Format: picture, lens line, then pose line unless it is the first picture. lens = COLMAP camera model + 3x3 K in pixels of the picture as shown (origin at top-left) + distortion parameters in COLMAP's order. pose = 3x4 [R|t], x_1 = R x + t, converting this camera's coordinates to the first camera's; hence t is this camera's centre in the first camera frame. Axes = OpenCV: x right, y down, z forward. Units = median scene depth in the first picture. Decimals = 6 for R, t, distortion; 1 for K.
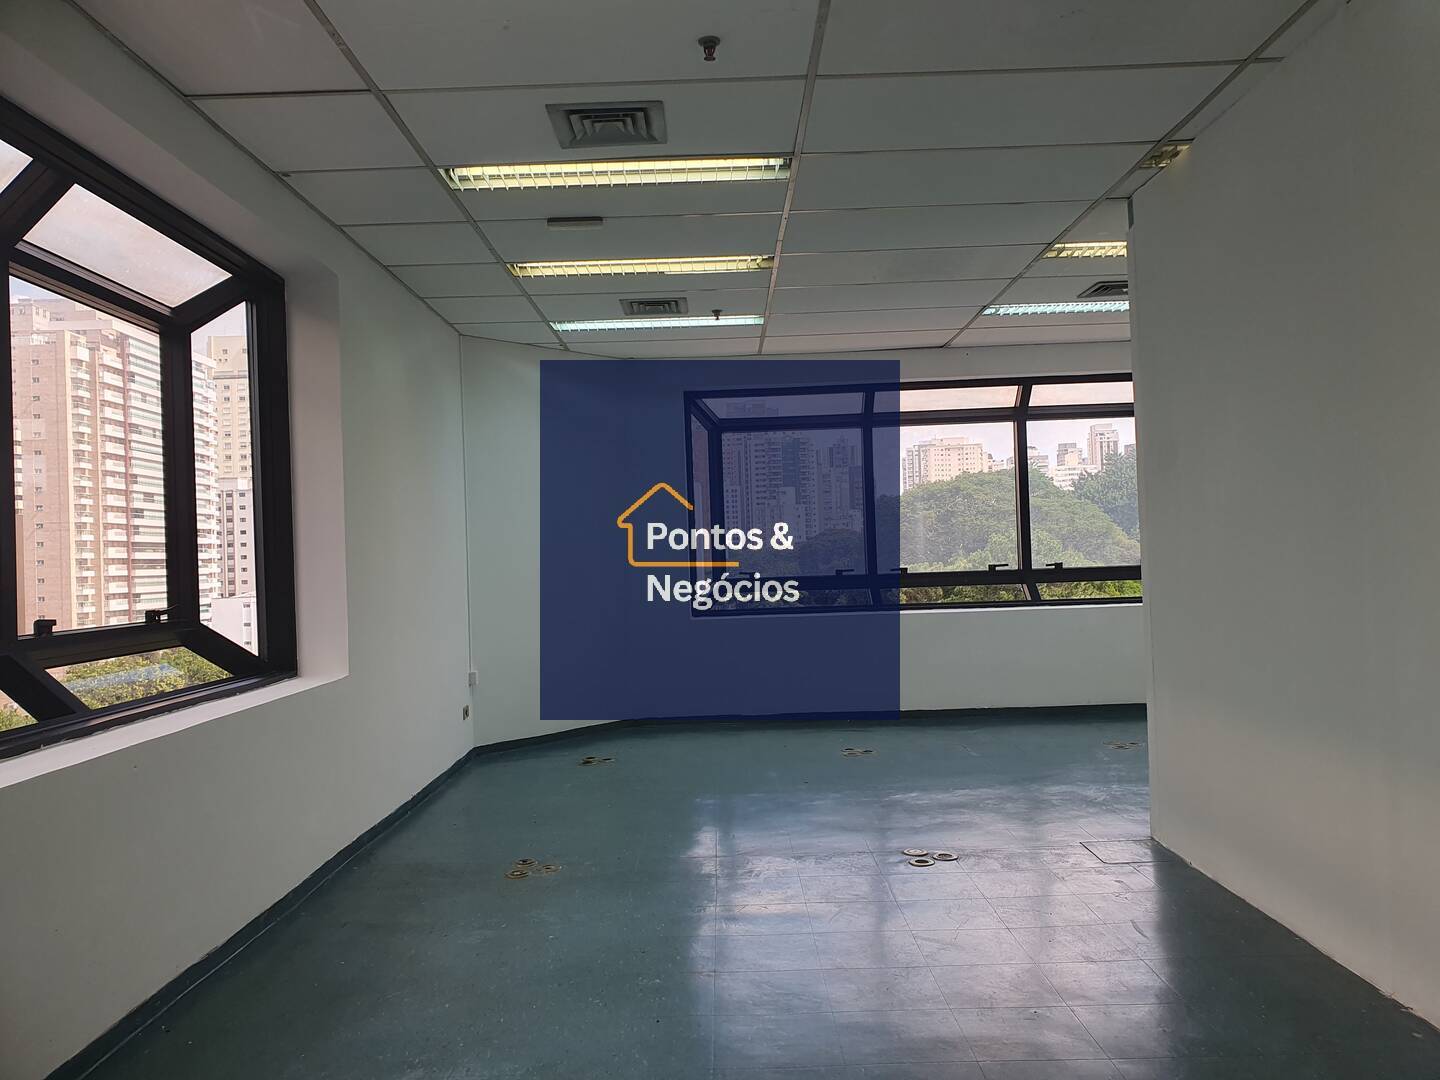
lens RADIAL K [[1130.9, 0, 724.5], [0, 1130.9, 556.6], [0, 0, 1]] dist [0.008414, 0.000612]
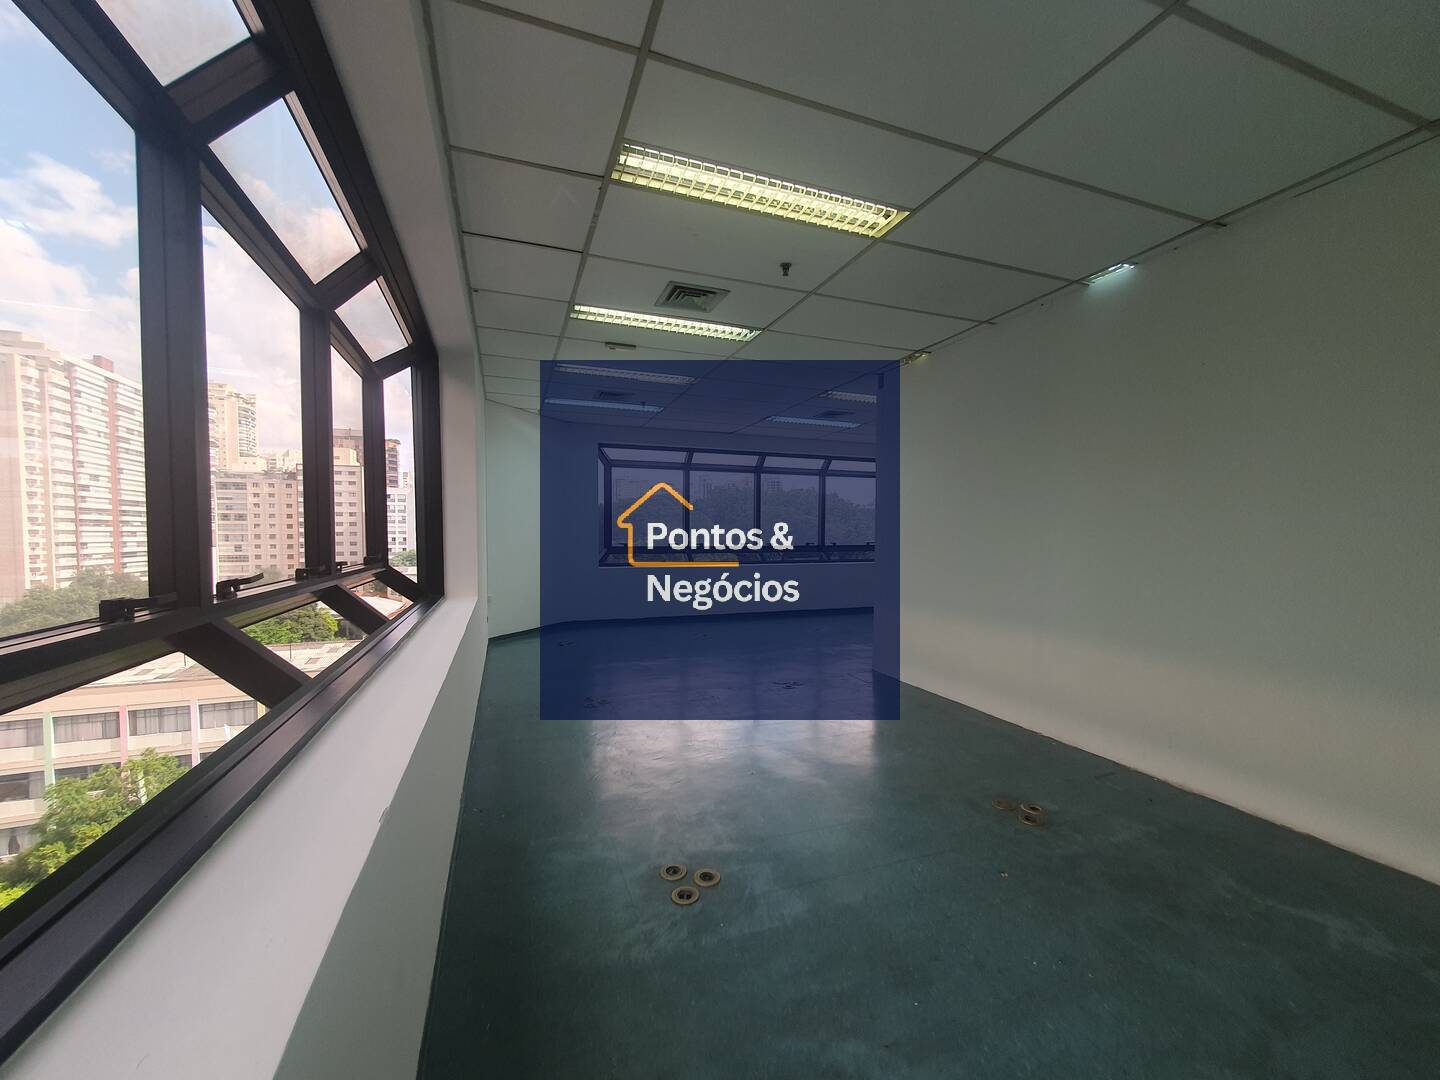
lens RADIAL K [[575.7, 0, 718.3], [0, 575.7, 567.9], [0, 0, 1]] dist [0.007683, -0.000138]
pose [[0.935341, 0.020418, 0.353158, -0.295440], [-0.038311, 0.998308, 0.043749, 0.016258], [-0.351667, -0.054450, 0.934540, 0.048921]]
